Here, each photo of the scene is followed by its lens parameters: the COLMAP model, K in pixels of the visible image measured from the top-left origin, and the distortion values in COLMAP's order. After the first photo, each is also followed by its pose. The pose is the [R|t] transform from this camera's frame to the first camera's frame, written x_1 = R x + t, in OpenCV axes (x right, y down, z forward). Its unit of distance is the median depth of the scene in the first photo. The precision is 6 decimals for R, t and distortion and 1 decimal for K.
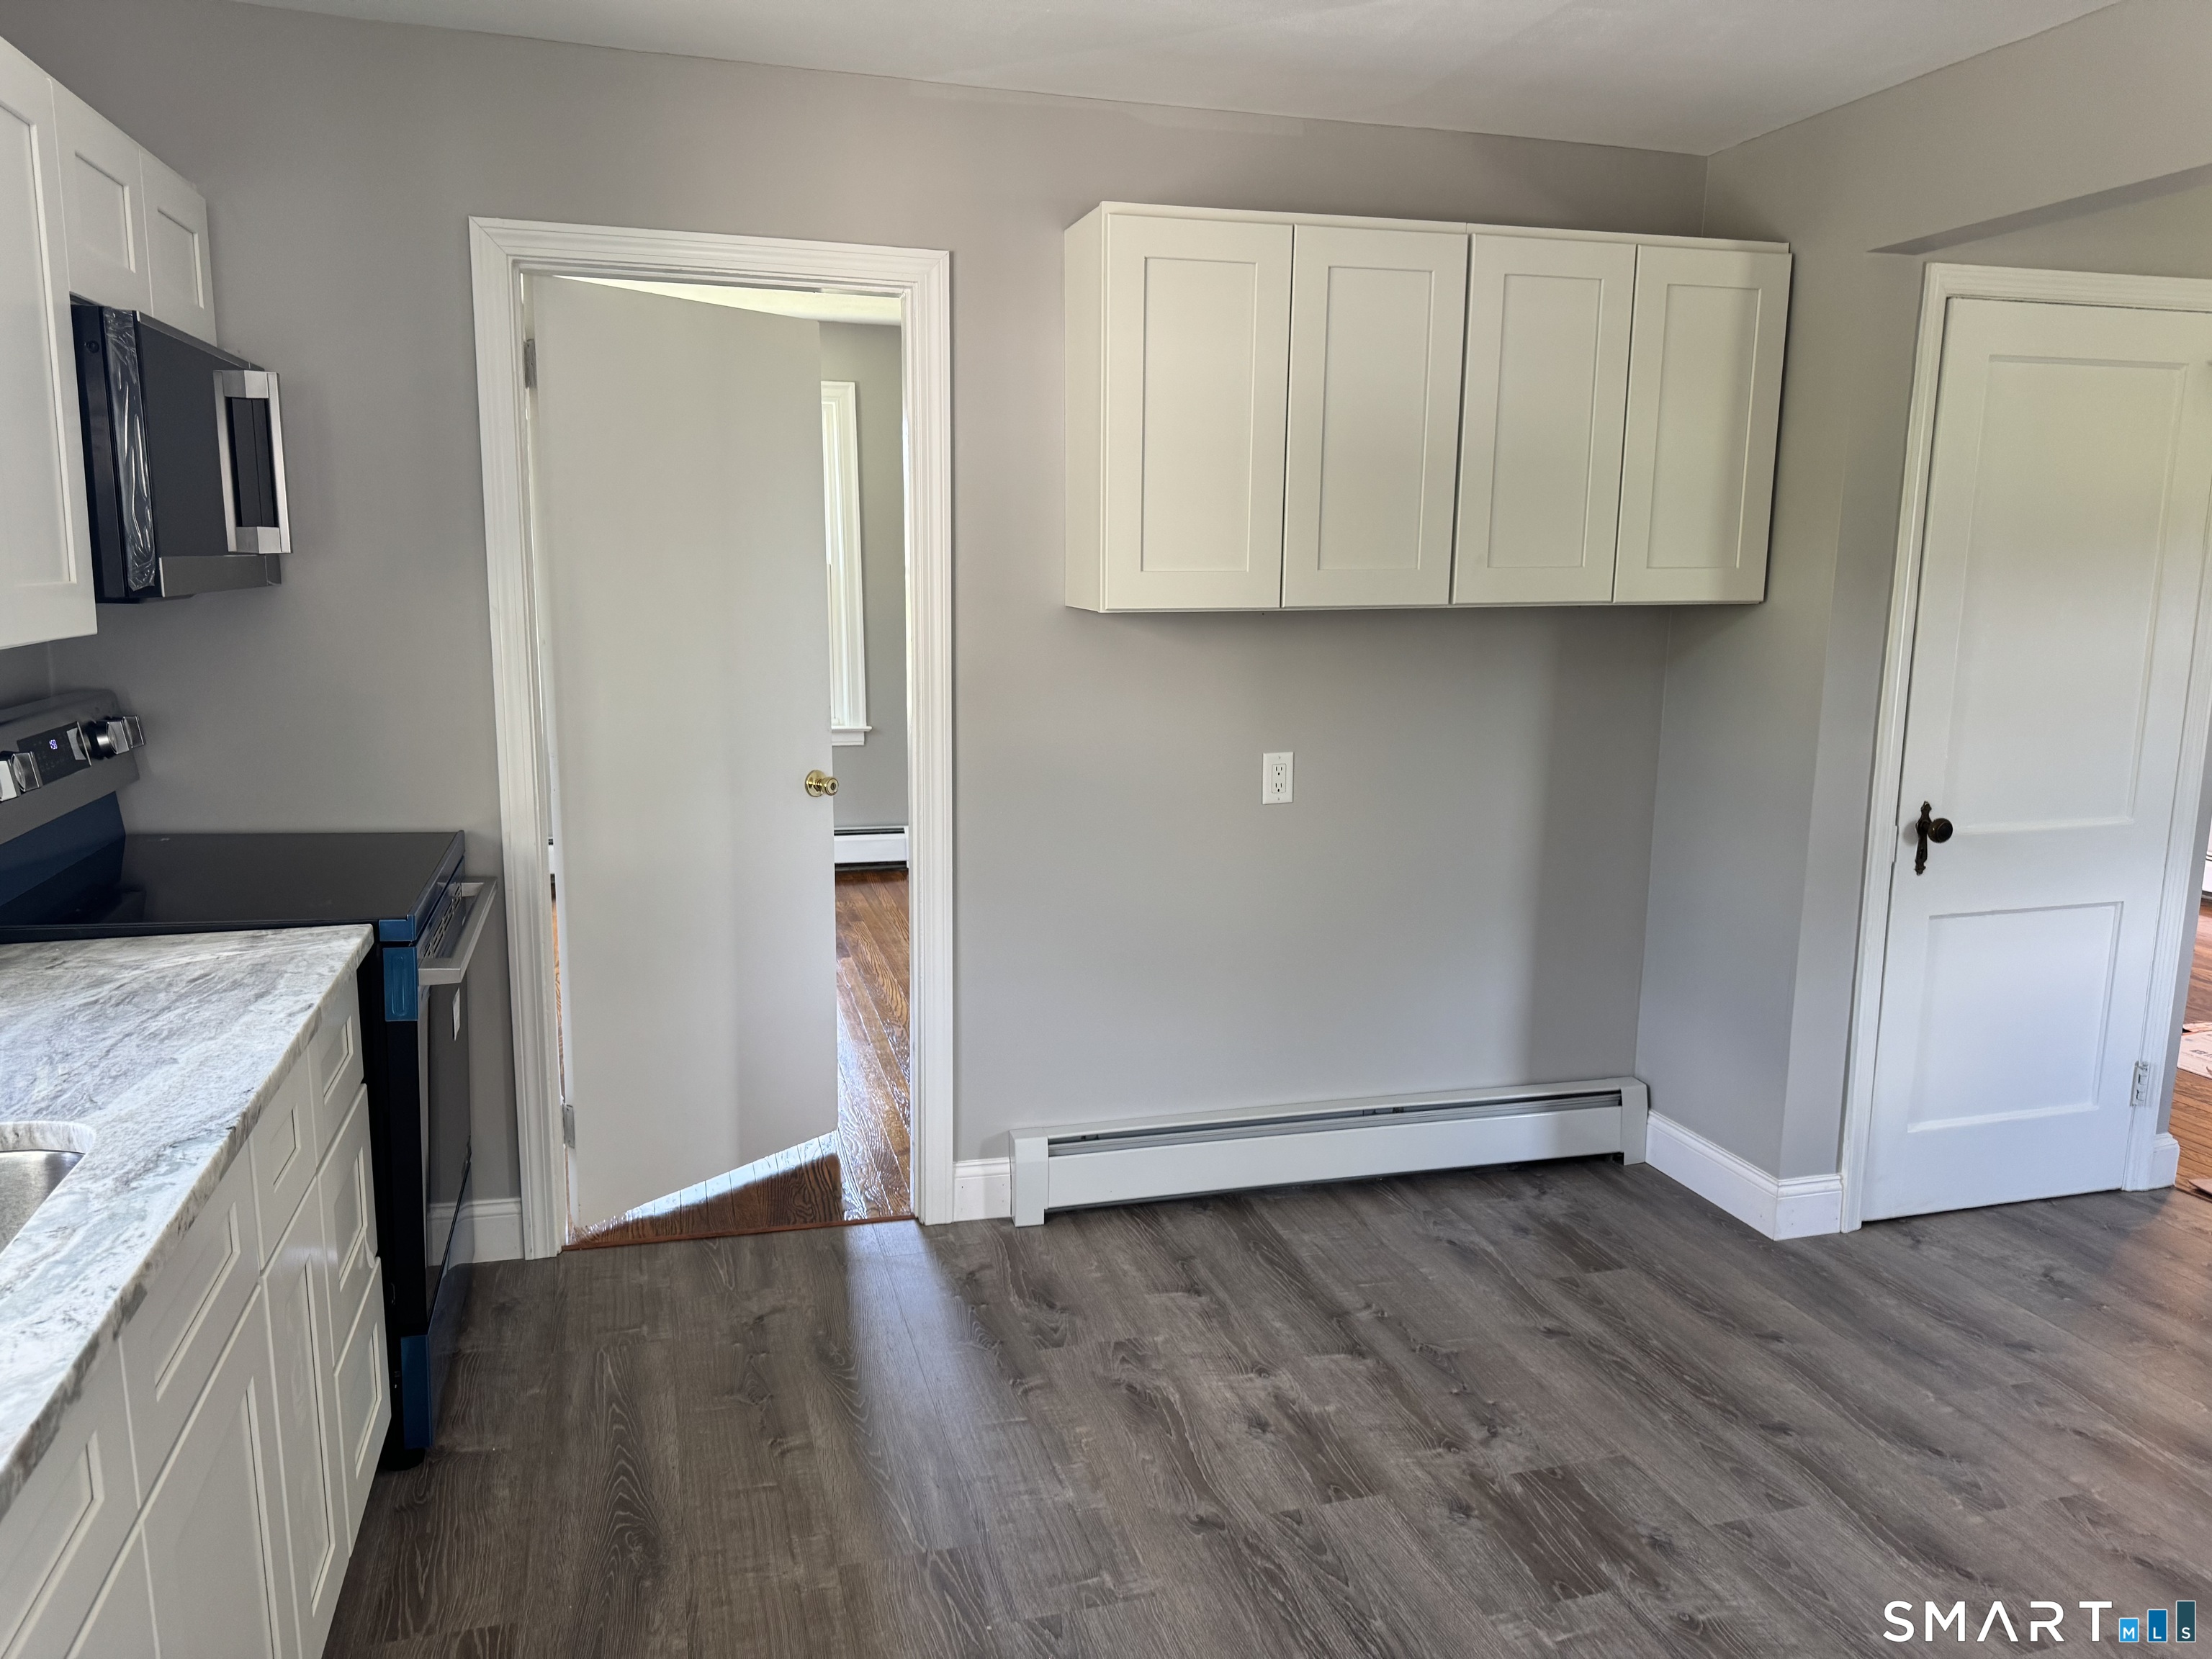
lens RADIAL K [[1572.8, 0, 1101.3], [0, 1572.8, 825.7], [0, 0, 1]] dist [0.159065, -0.285132]
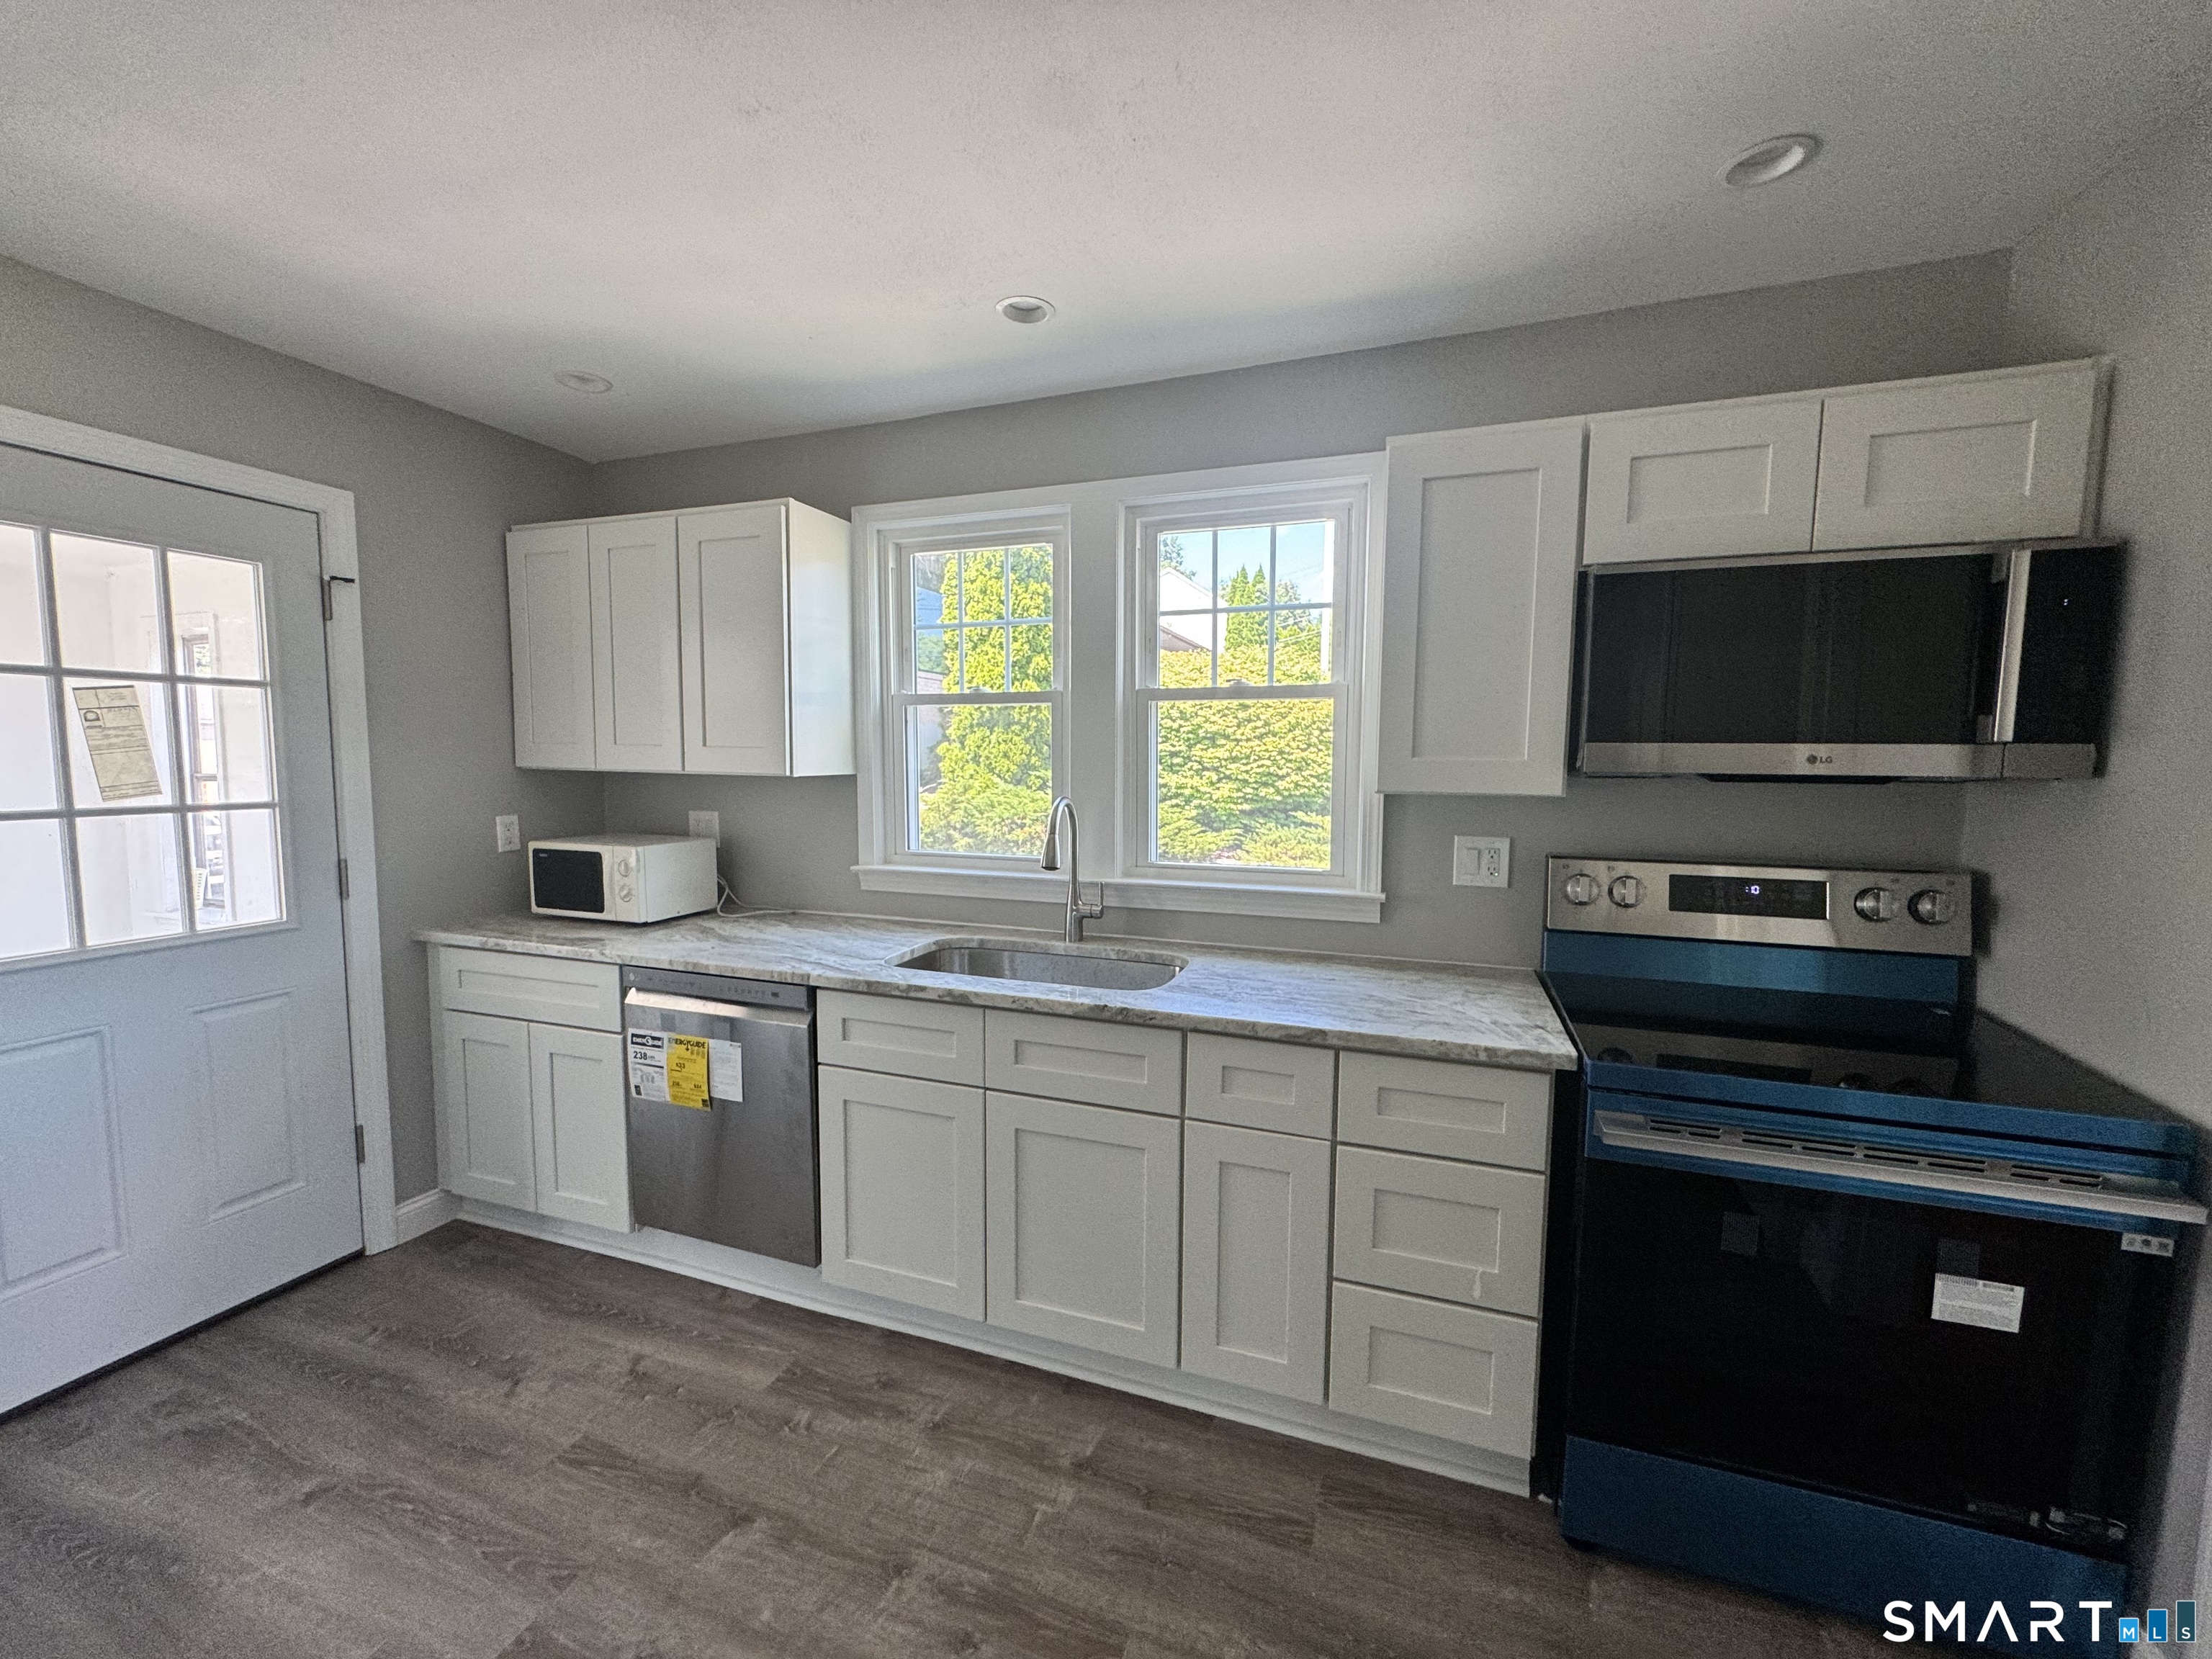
lens RADIAL K [[897.9, 0, 1106.0], [0, 897.9, 829.5], [0, 0, 1]] dist [0.011351, 0.000031]
pose [[-0.593011, 0.054421, -0.803353, 0.249919], [-0.149514, 0.972920, 0.176275, -0.153610], [0.791191, 0.224645, -0.568815, 1.018178]]
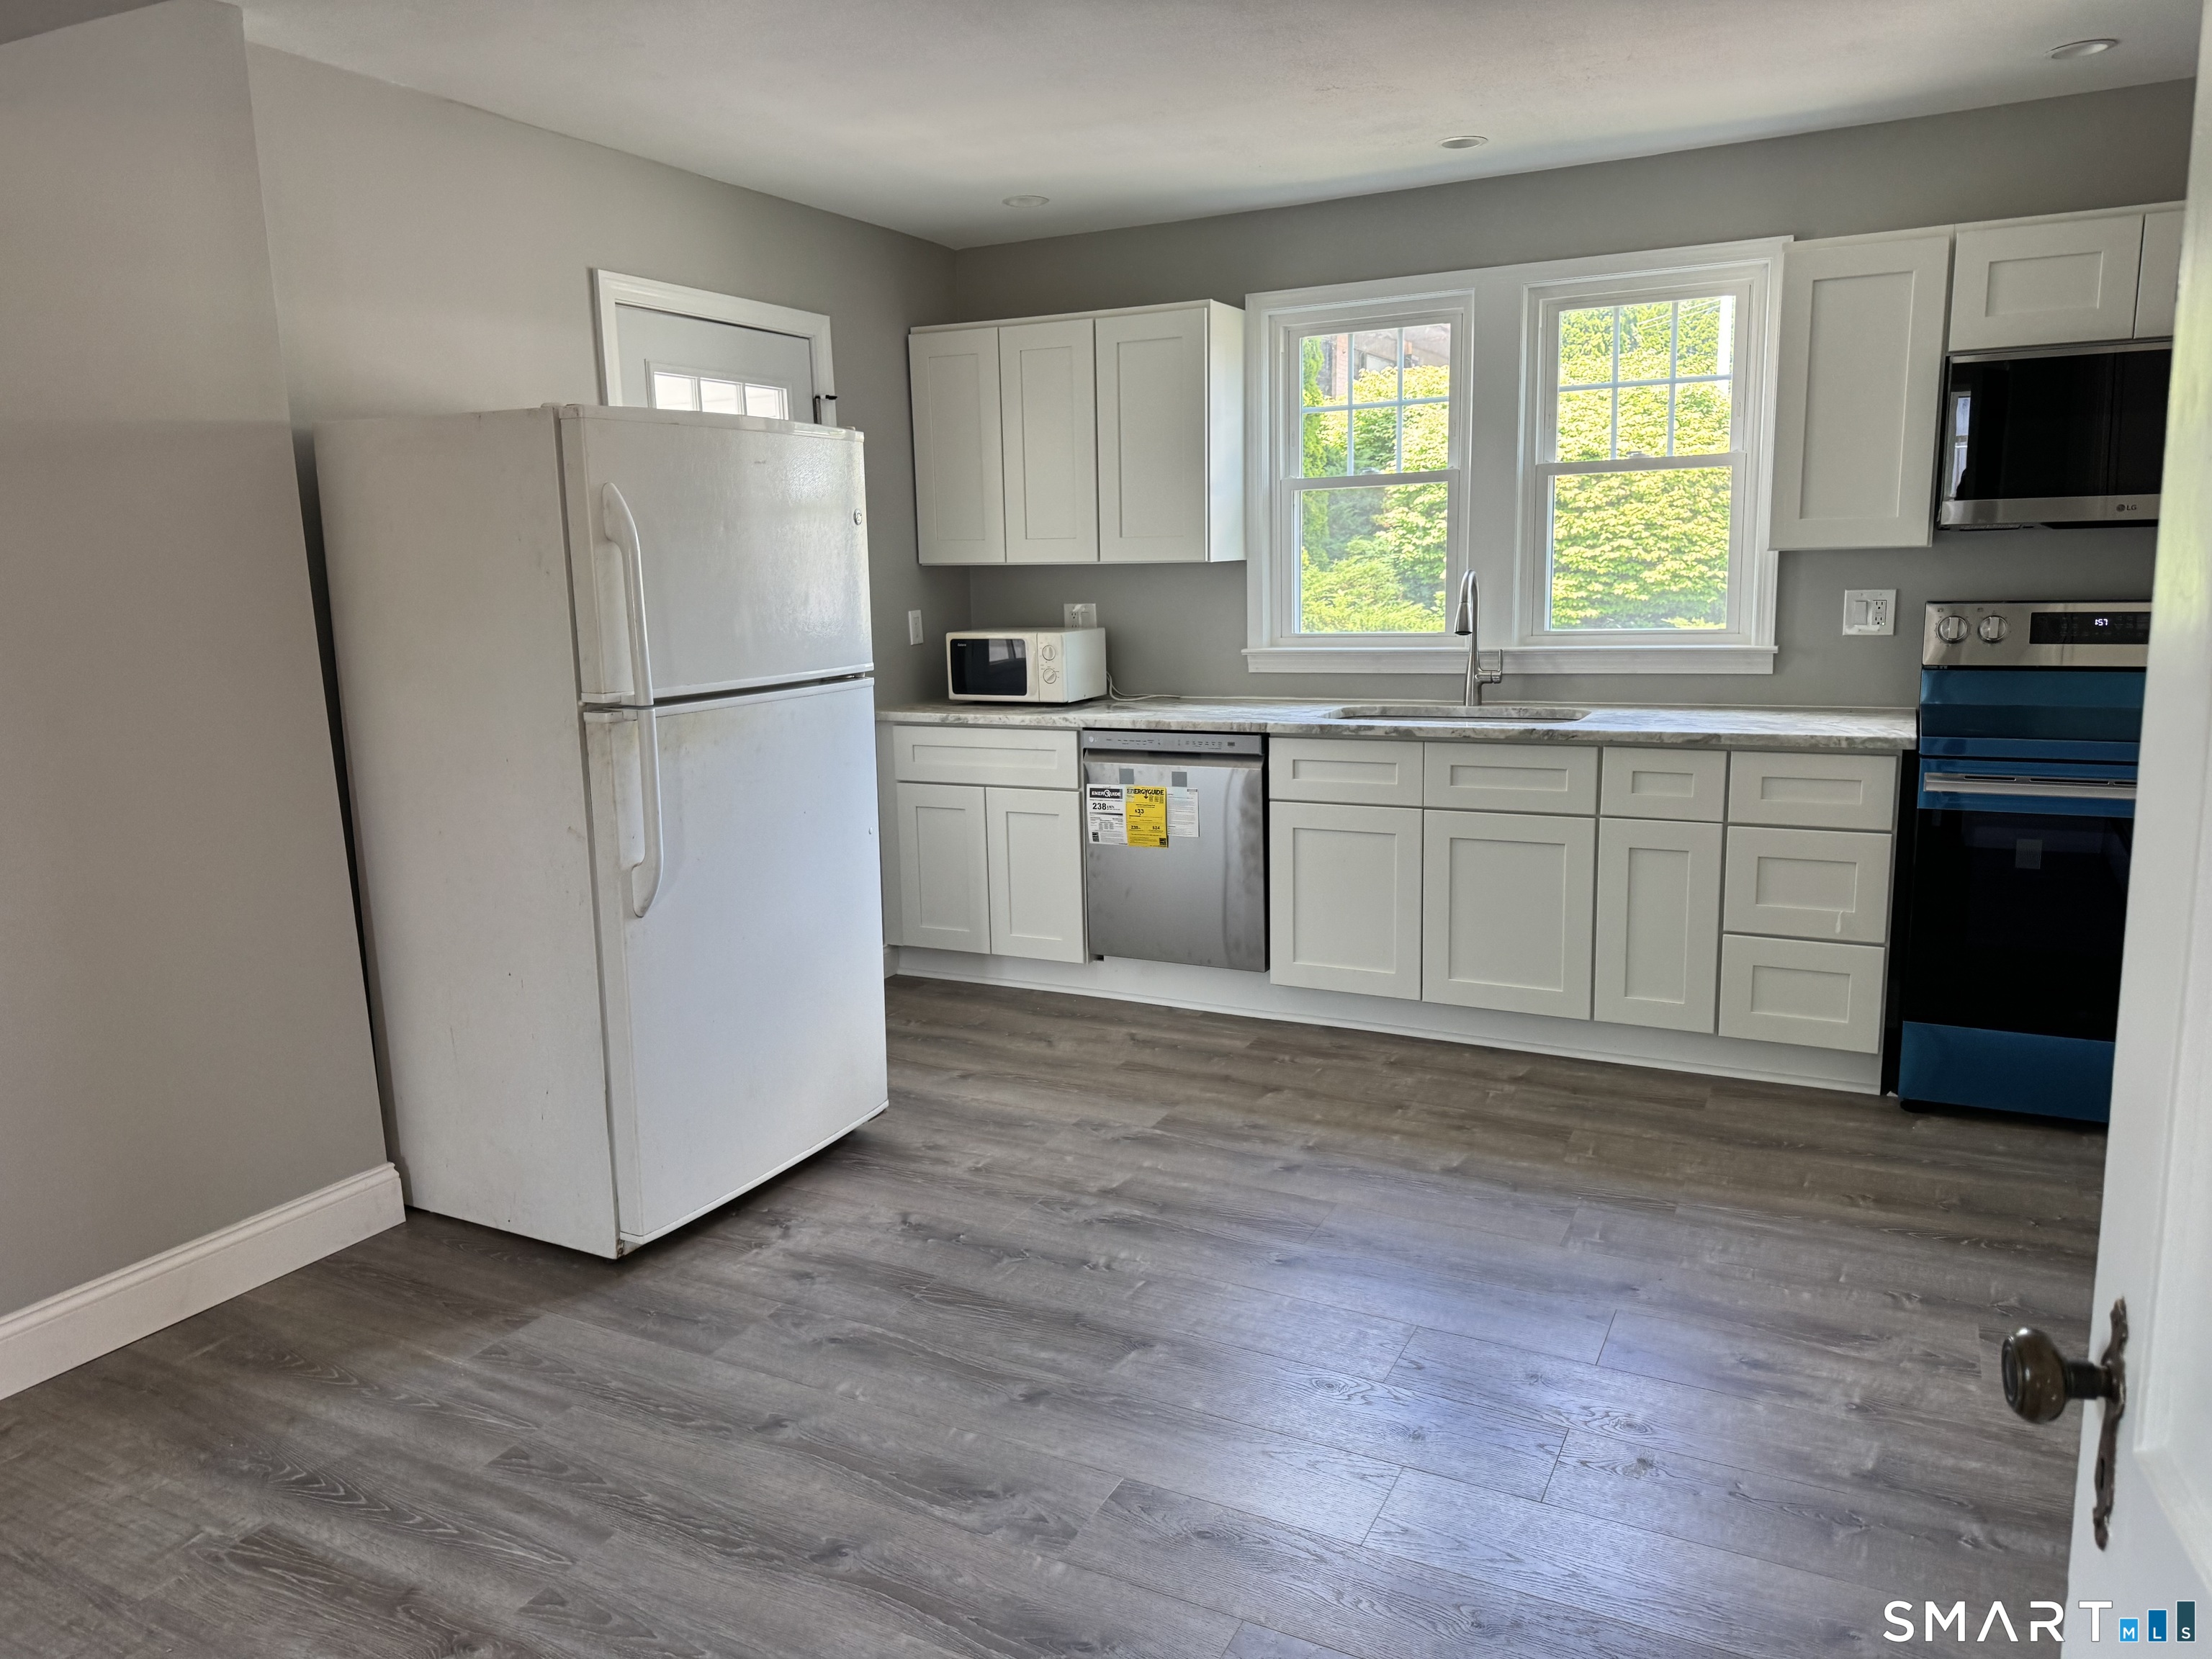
lens RADIAL K [[1572.8, 0, 1101.3], [0, 1572.8, 825.7], [0, 0, 1]] dist [0.159065, -0.285132]
pose [[-0.688791, 0.132253, -0.712795, 1.153903], [-0.105115, 0.954610, 0.278695, -0.199387], [0.717299, 0.266888, -0.643625, 1.393059]]
